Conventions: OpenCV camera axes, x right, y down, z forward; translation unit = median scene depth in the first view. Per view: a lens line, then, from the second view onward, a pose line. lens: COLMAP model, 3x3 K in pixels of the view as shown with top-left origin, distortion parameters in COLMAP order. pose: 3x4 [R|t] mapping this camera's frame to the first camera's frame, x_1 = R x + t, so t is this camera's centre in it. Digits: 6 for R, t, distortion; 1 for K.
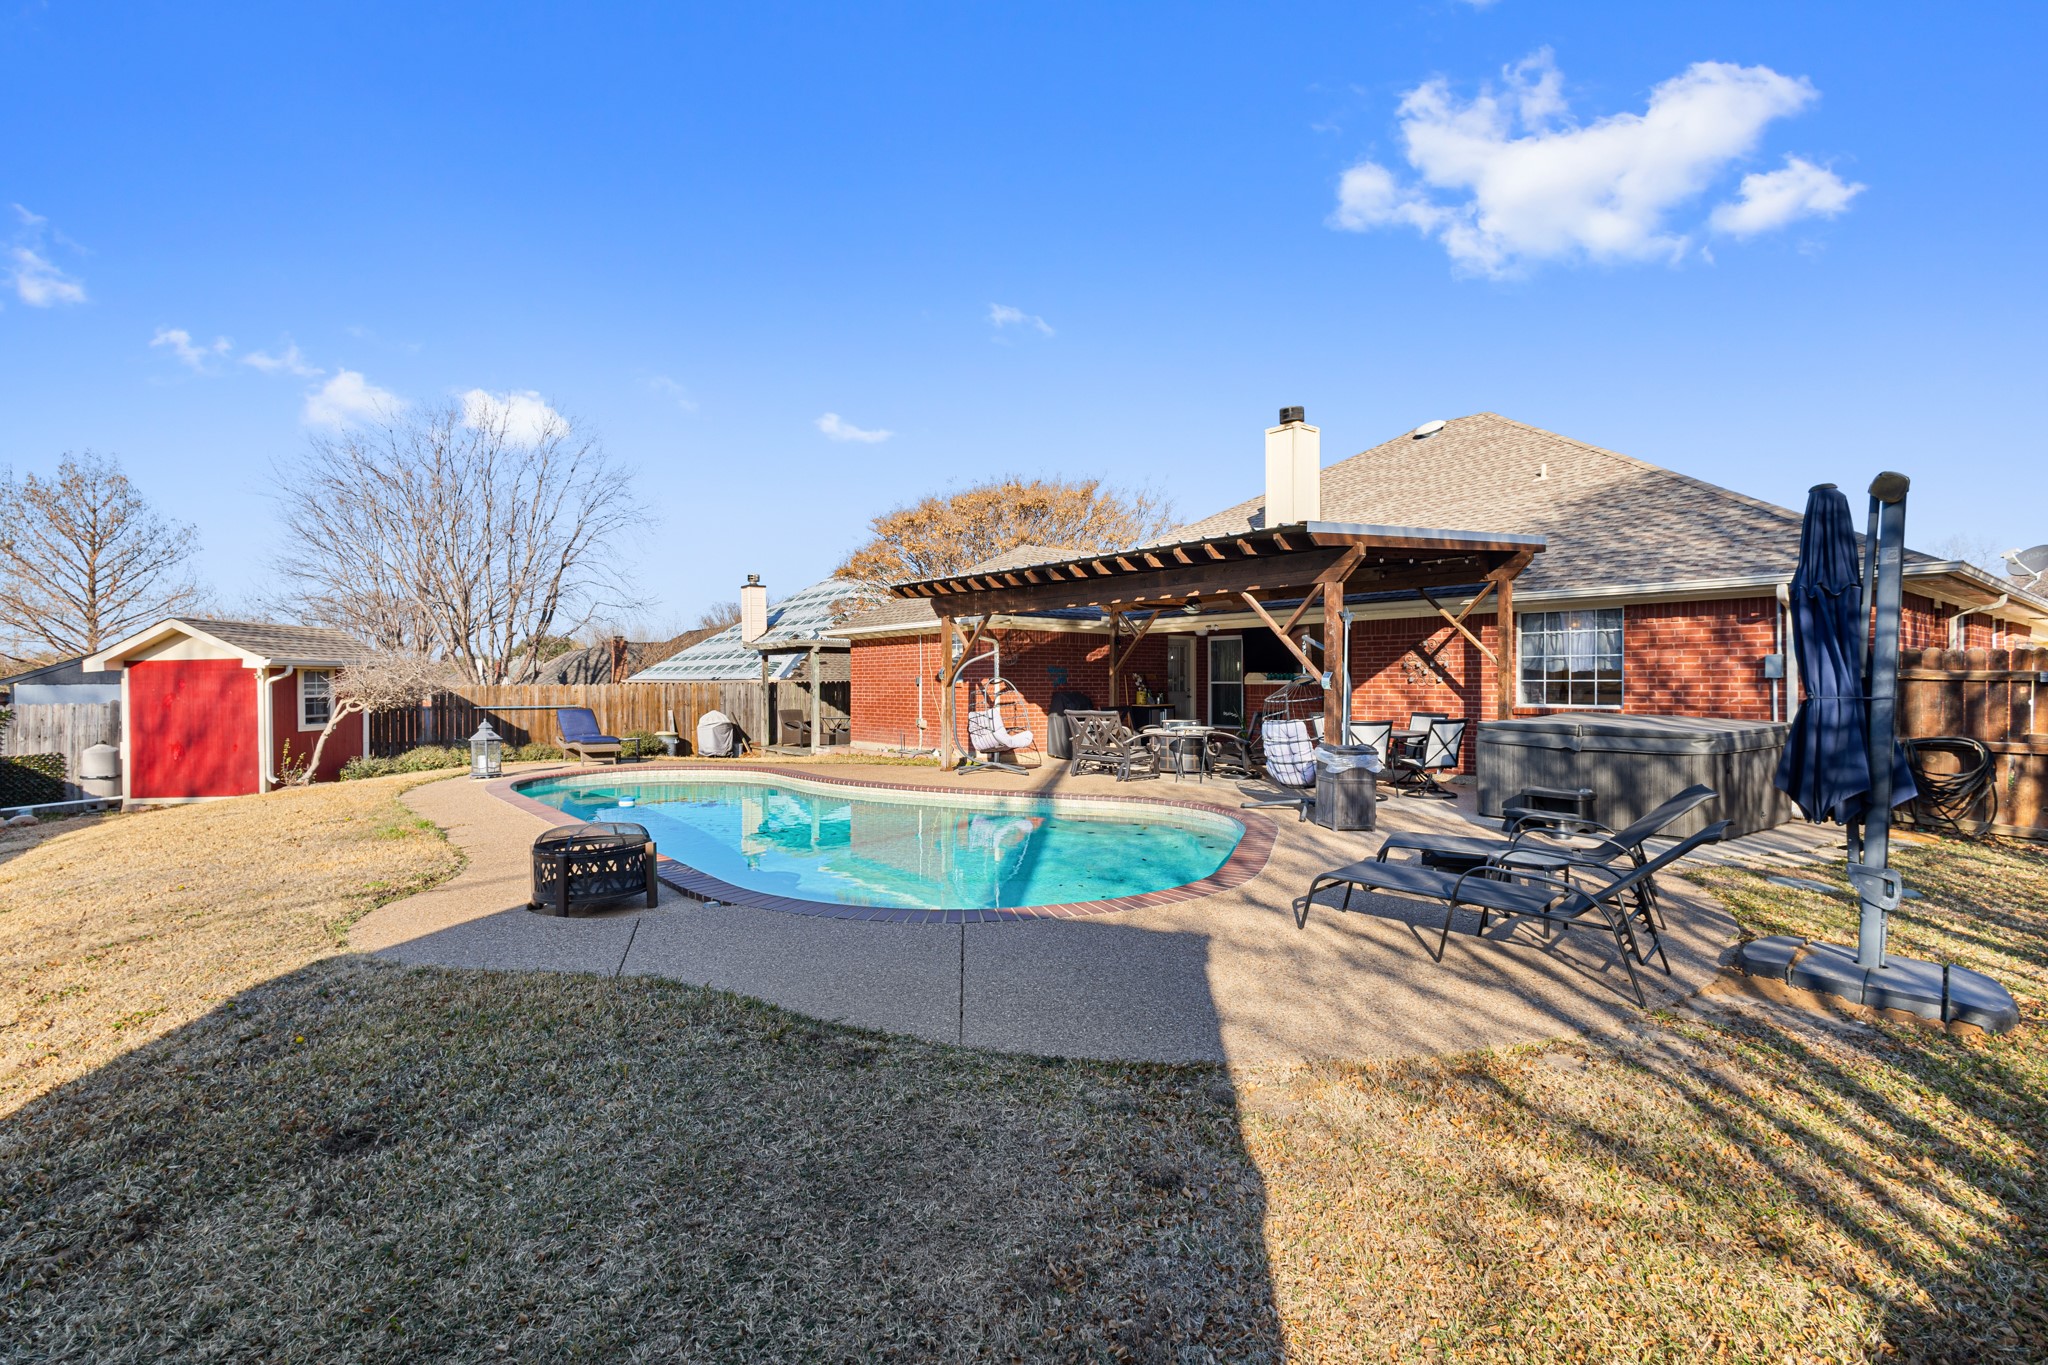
lens RADIAL K [[935.0, 0, 1024.0], [0, 935.0, 682.5], [0, 0, 1]] dist [0.000149, -0.000202]
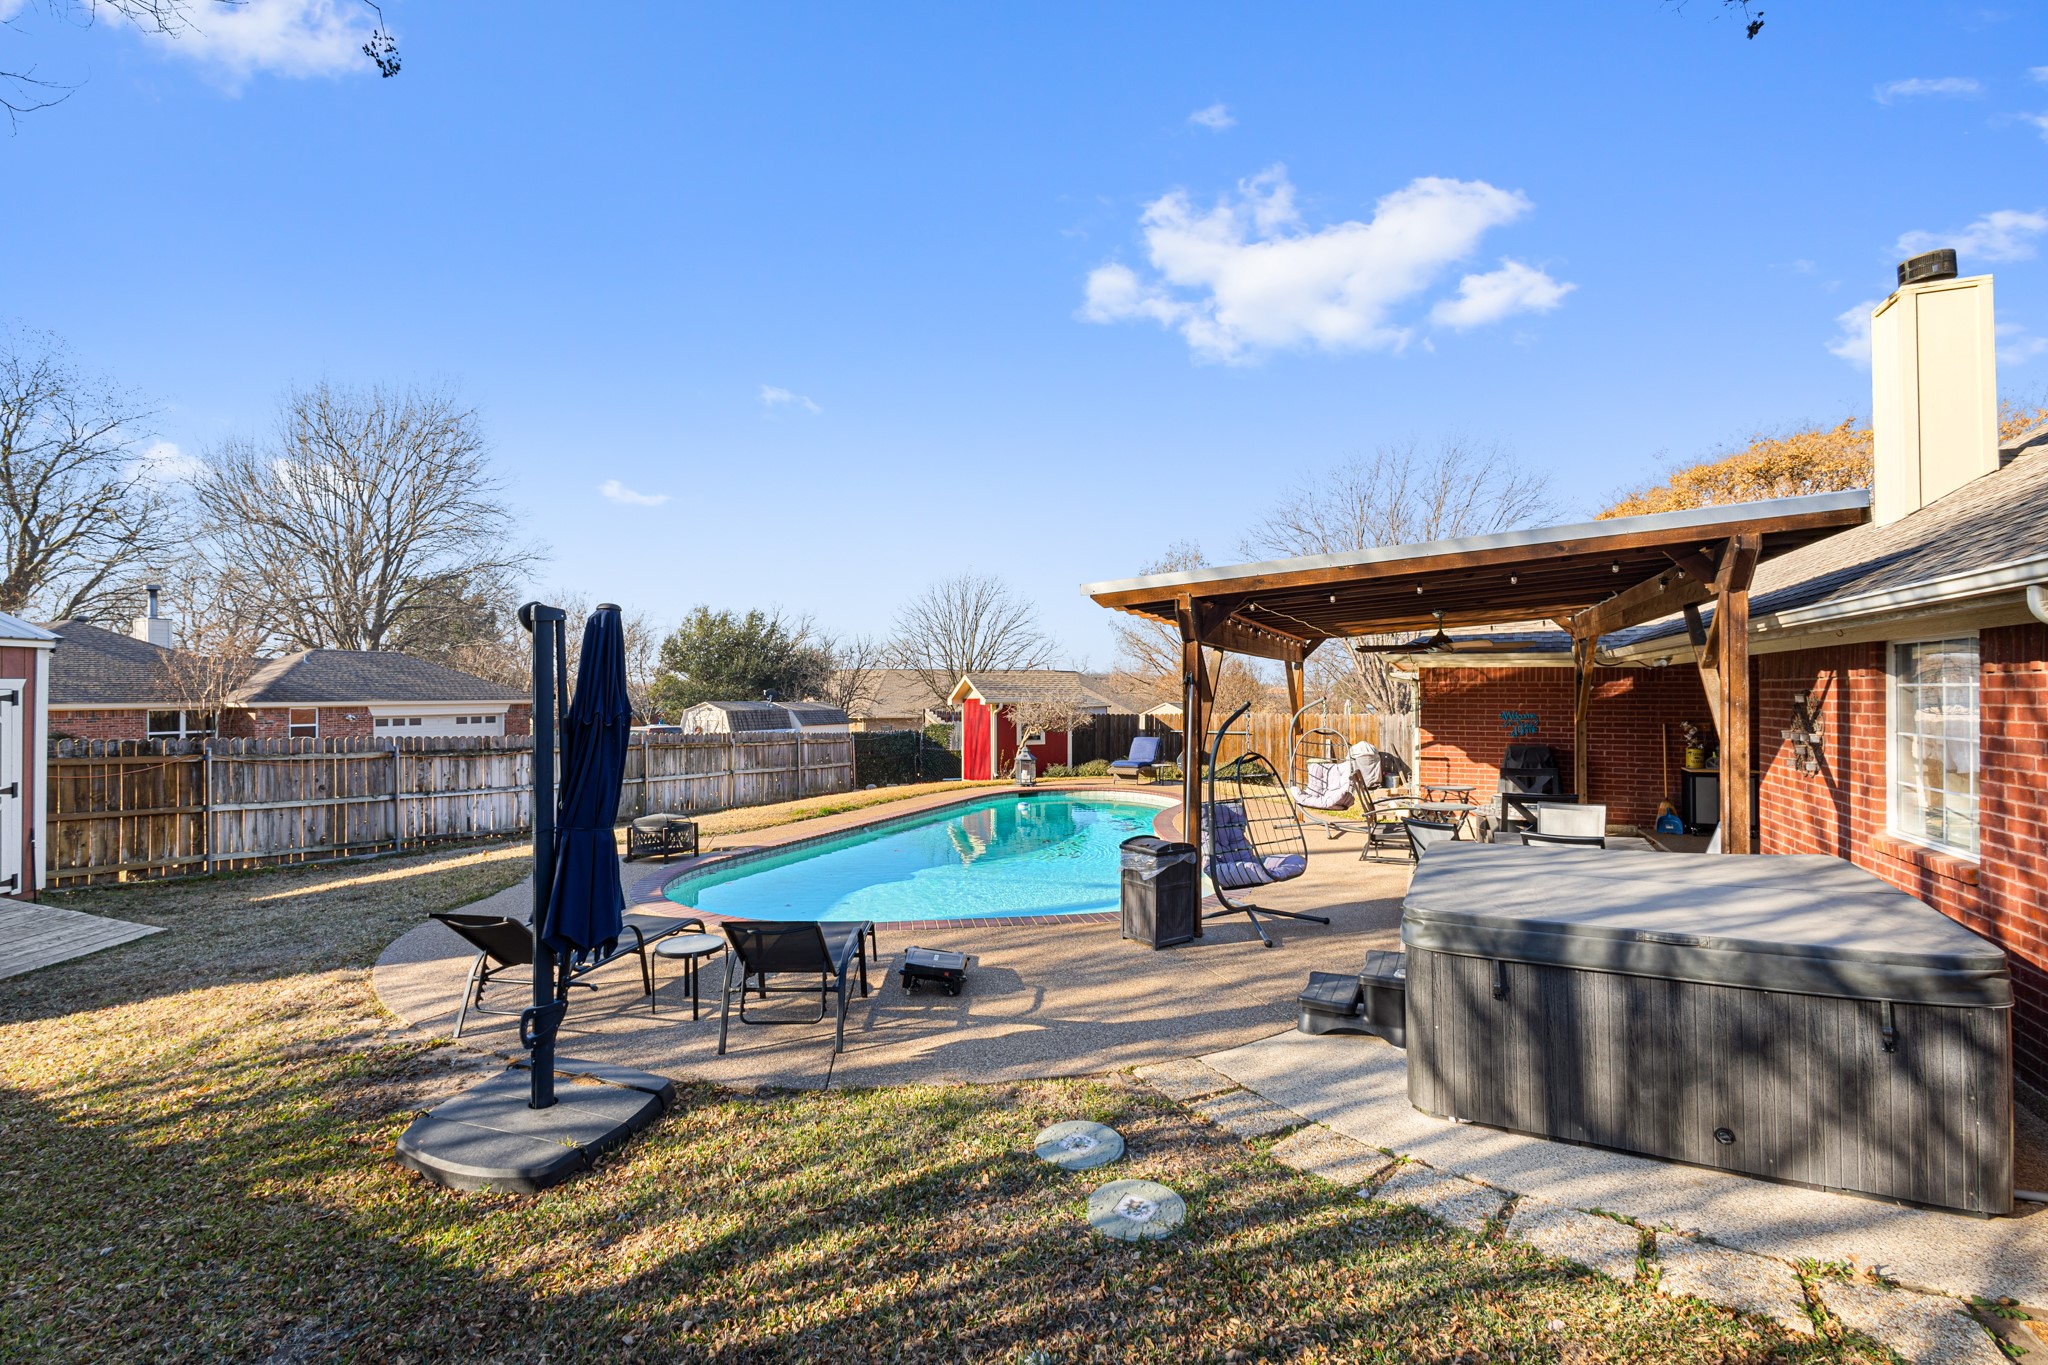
lens RADIAL K [[935.0, 0, 1024.0], [0, 935.0, 682.5], [0, 0, 1]] dist [0.000149, -0.000202]
pose [[0.457431, -0.005960, -0.889225, 0.573195], [-0.000280, 0.999977, -0.006846, -0.038409], [0.889245, 0.003380, 0.457419, 0.296719]]
